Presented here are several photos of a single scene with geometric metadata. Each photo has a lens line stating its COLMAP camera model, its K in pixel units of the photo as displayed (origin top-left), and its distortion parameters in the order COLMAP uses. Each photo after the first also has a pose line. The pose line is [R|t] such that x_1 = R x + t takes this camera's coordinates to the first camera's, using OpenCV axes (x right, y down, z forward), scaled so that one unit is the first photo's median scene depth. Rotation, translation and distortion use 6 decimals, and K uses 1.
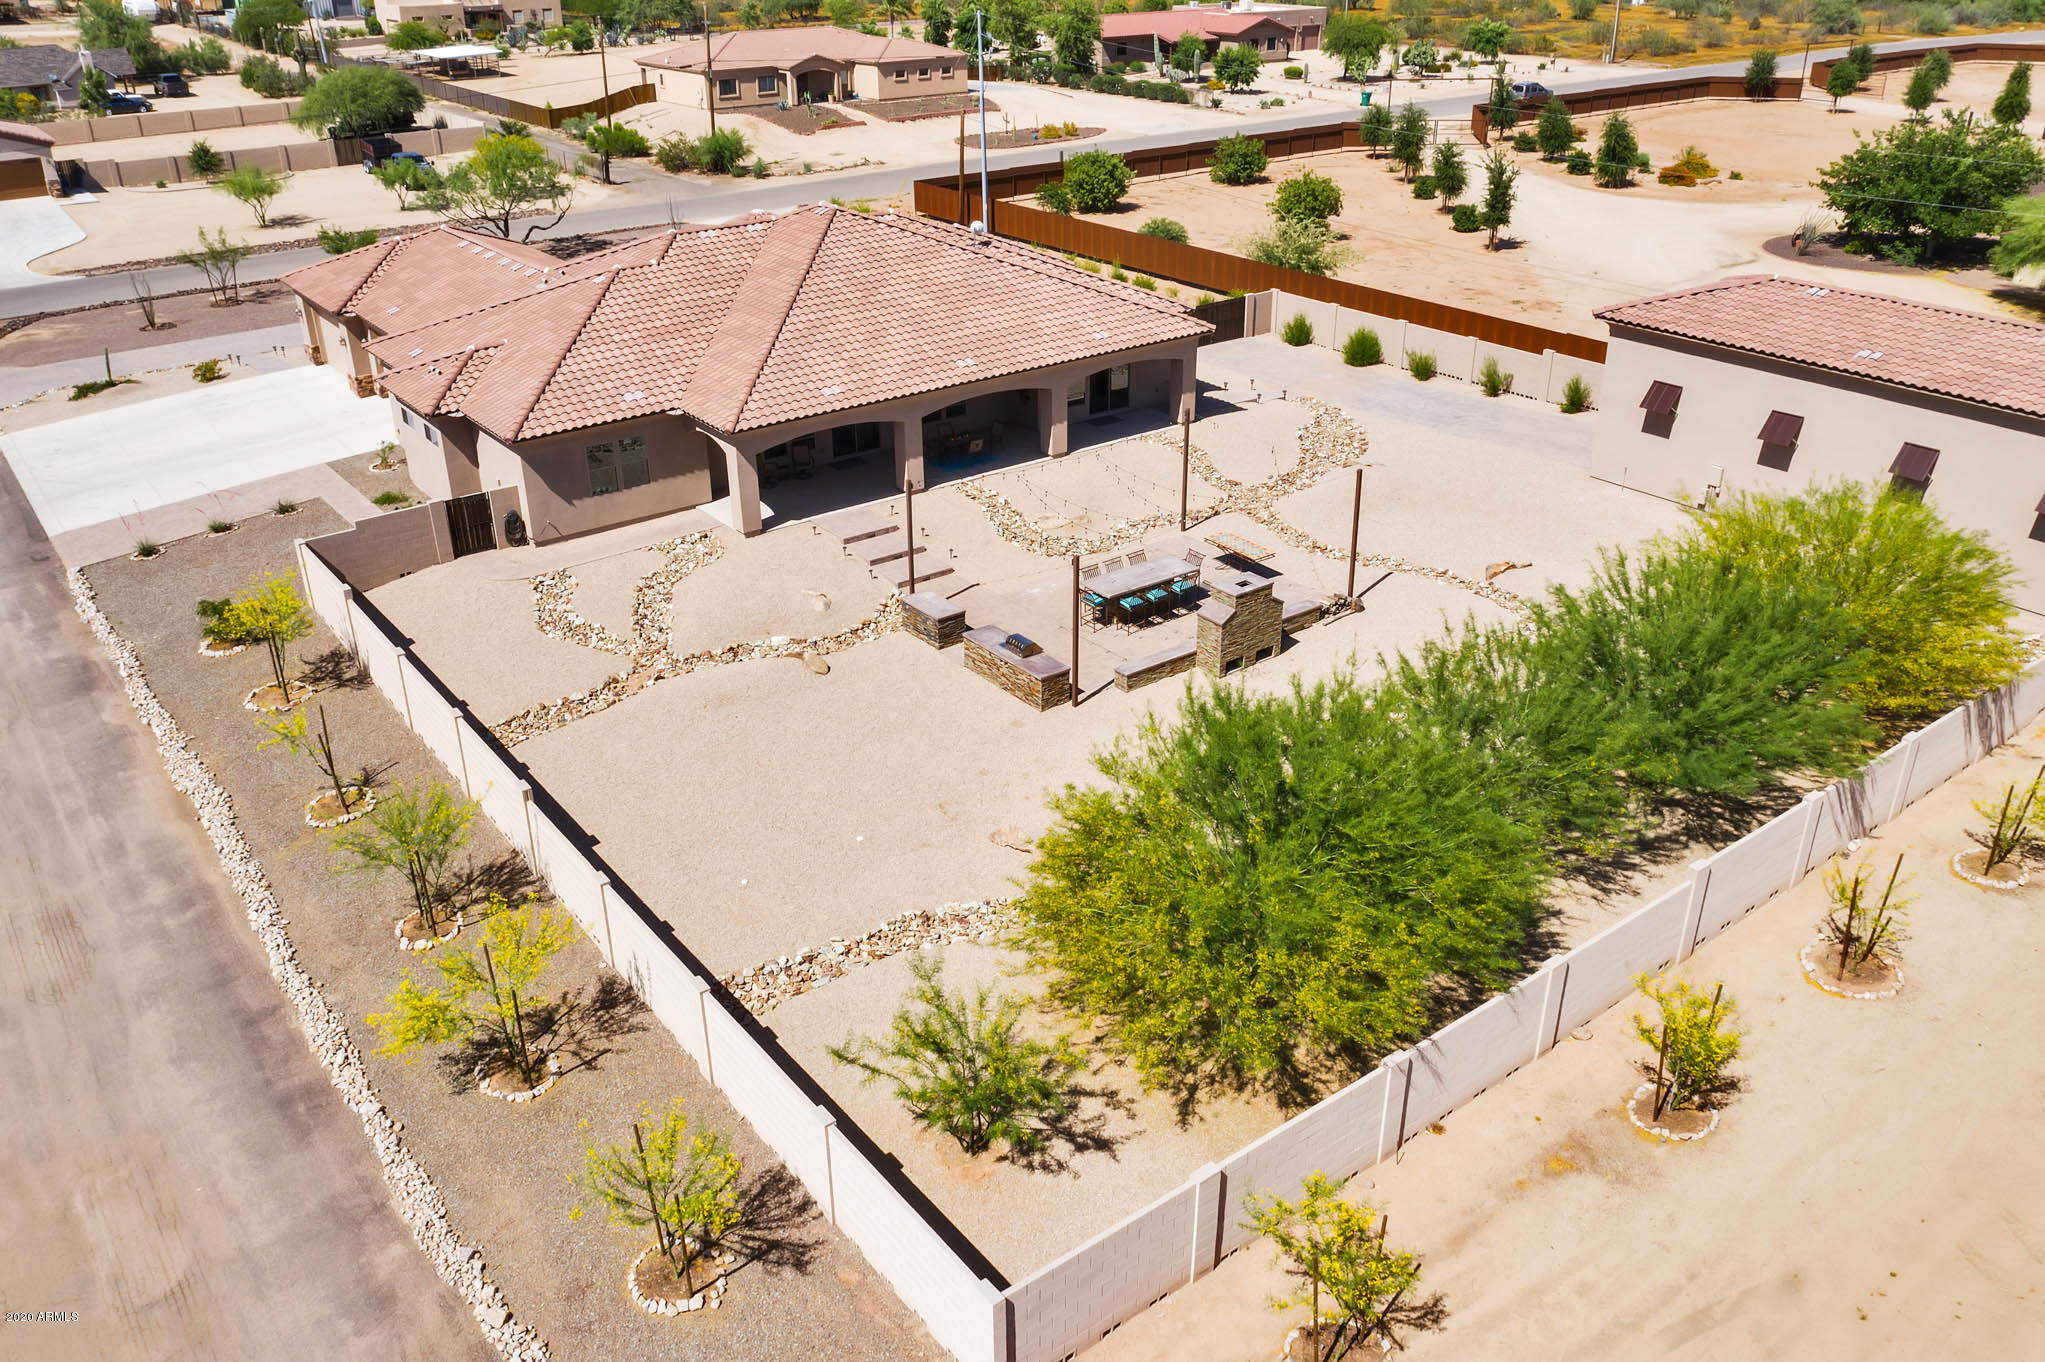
lens RADIAL K [[1591.2, 0, 1025.5], [0, 1591.2, 687.7], [0, 0, 1]] dist [-0.038775, 0.006848]
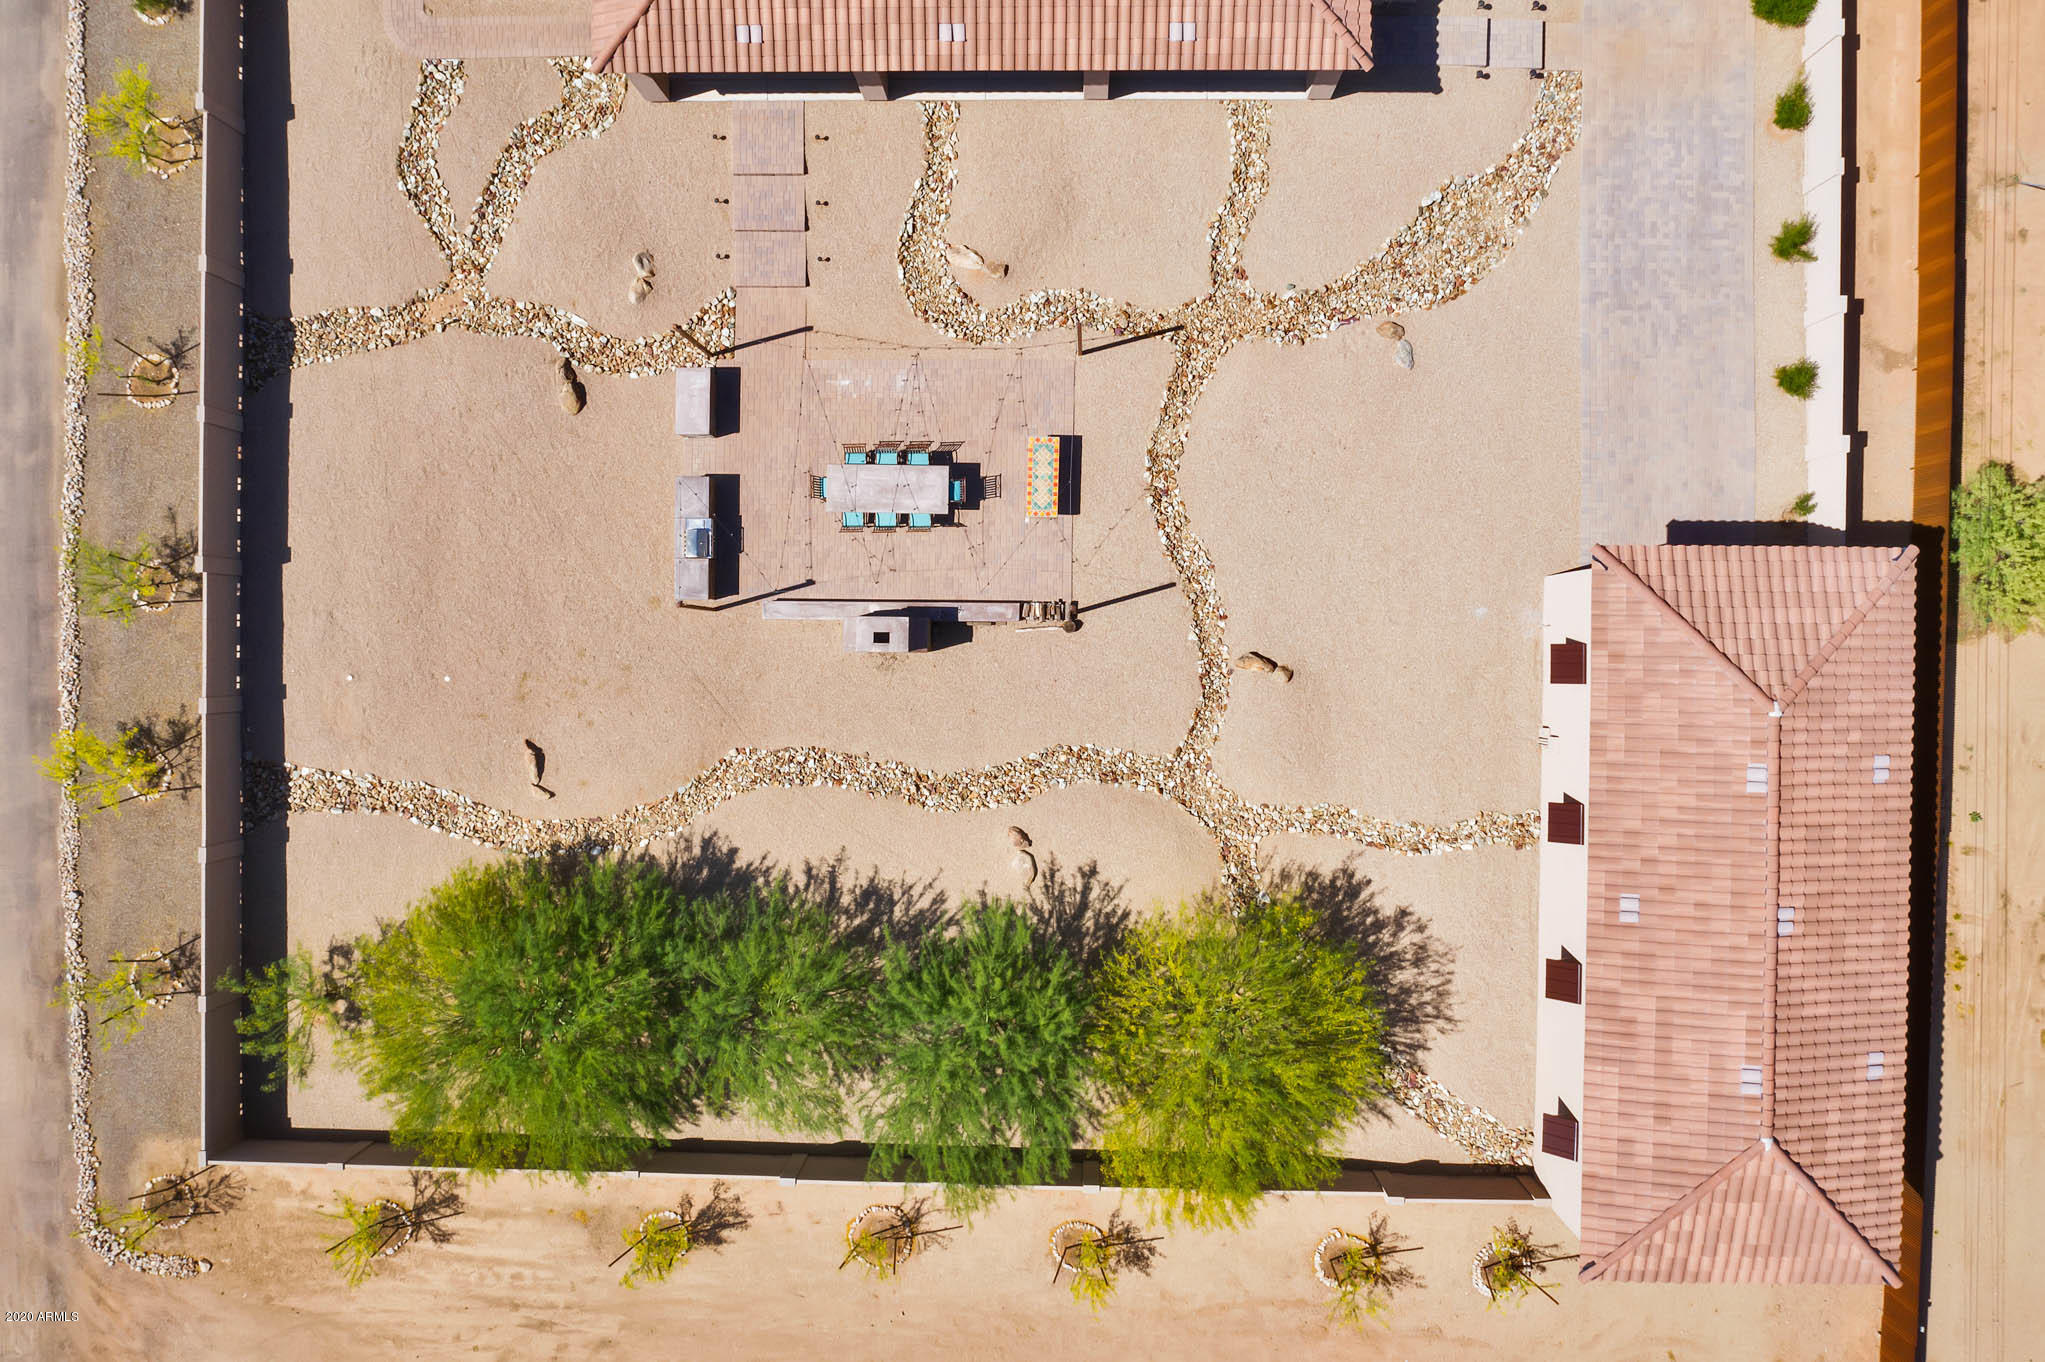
lens RADIAL K [[1591.2, 0, 1025.5], [0, 1591.2, 687.7], [0, 0, 1]] dist [-0.038775, 0.006848]
pose [[0.790043, 0.613029, -0.005186, 0.240971], [-0.248953, 0.328546, 0.911087, -1.028700], [0.560227, -0.718507, 0.412181, 0.622511]]
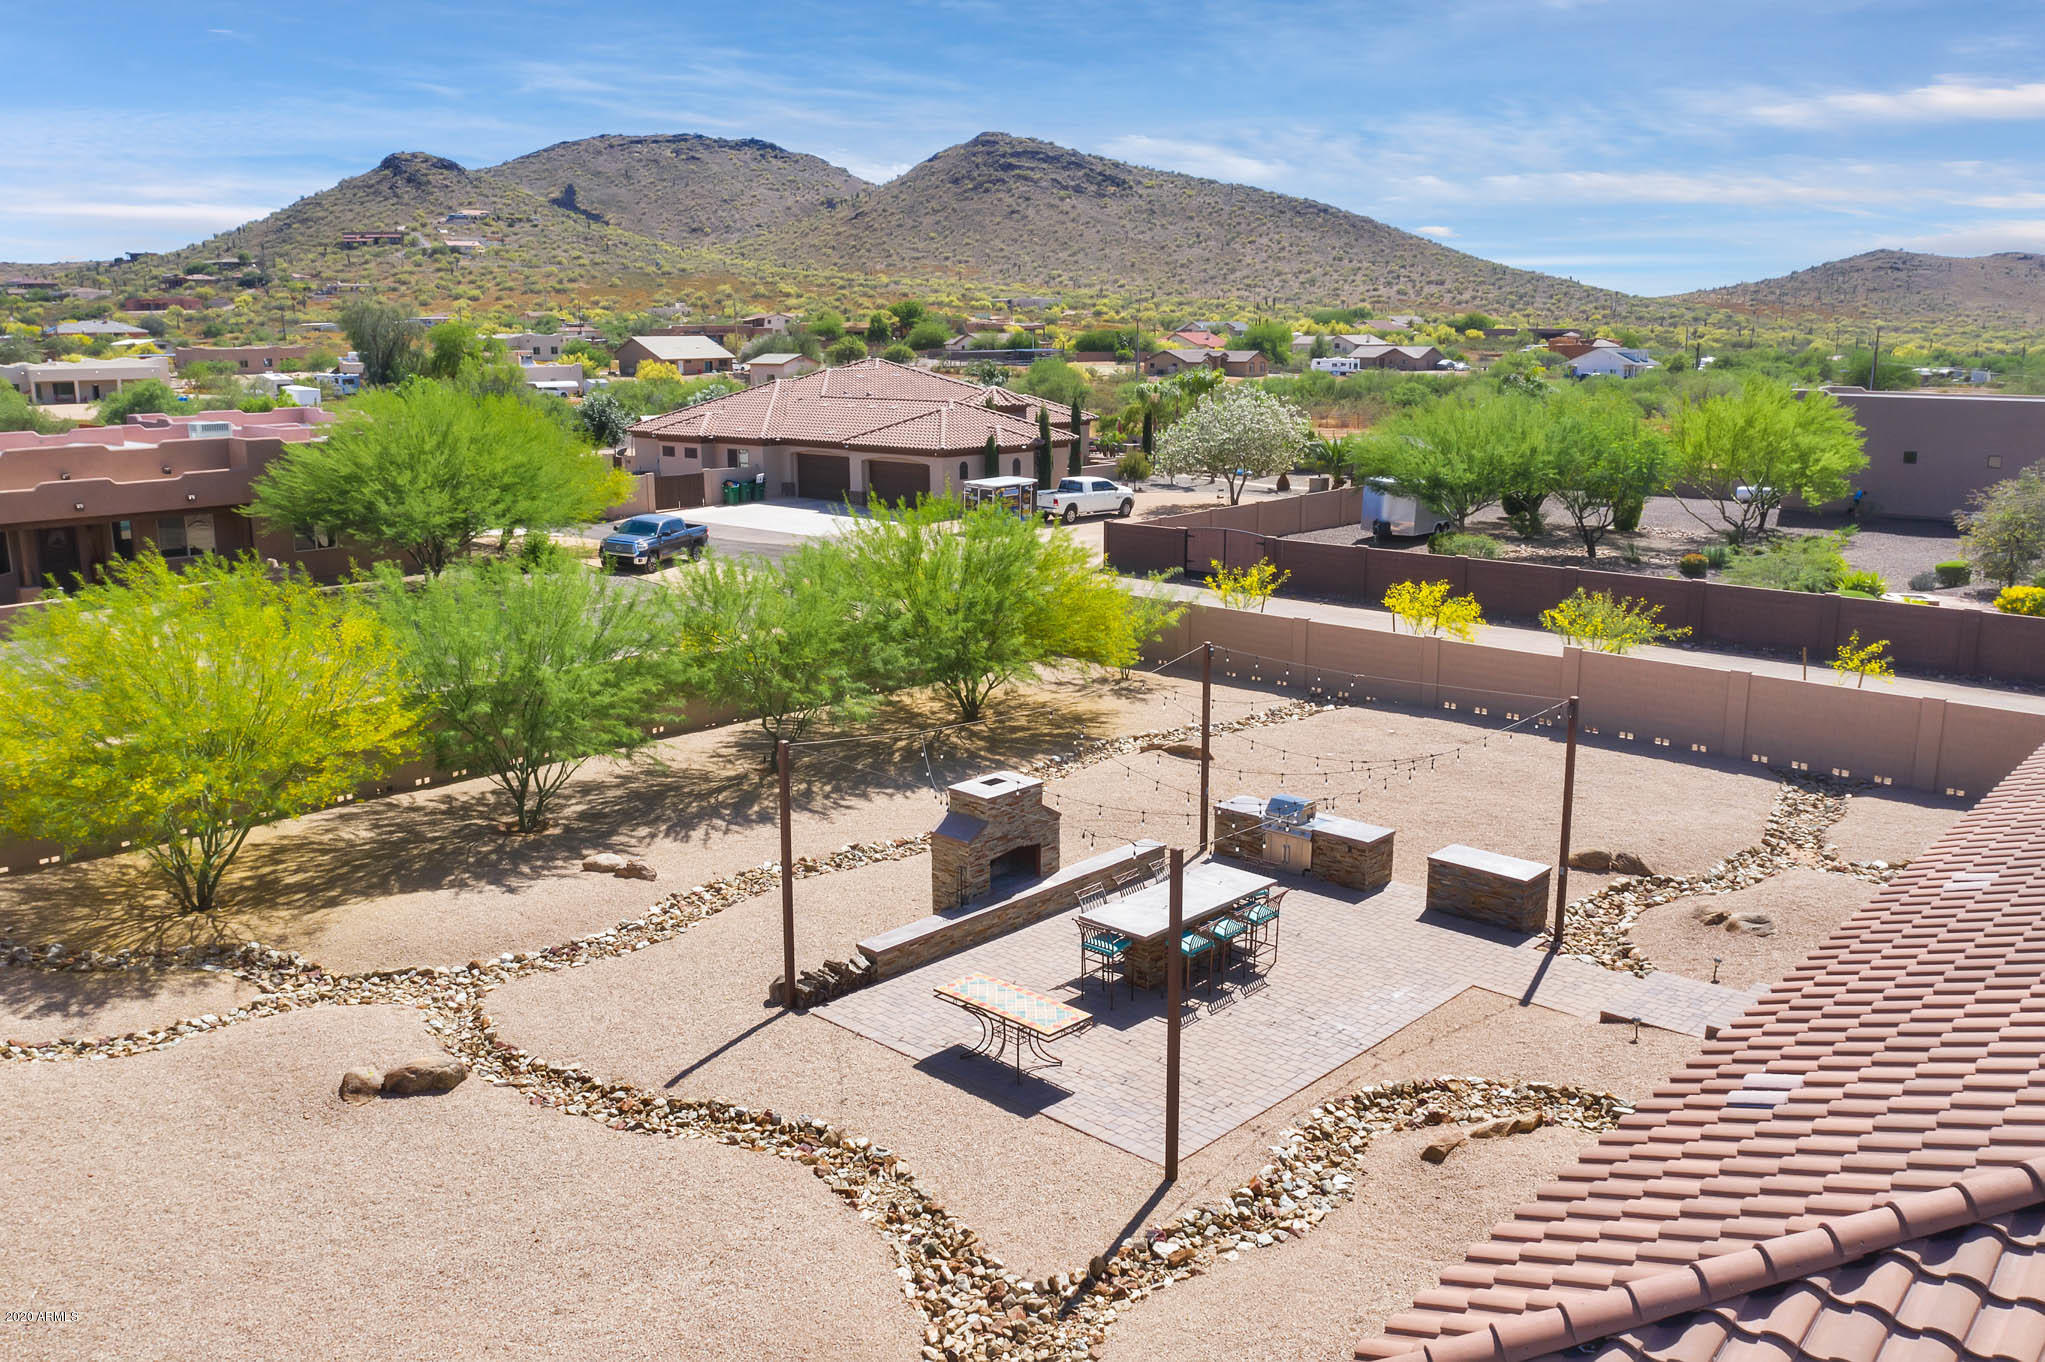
lens RADIAL K [[1597.5, 0, 1039.4], [0, 1597.5, 683.9], [0, 0, 1]] dist [-0.045054, 0.007453]
pose [[-0.985656, 0.043313, -0.163112, 0.231790], [-0.068306, 0.781419, 0.620257, -0.517803], [0.154324, 0.622502, -0.767252, 1.517116]]
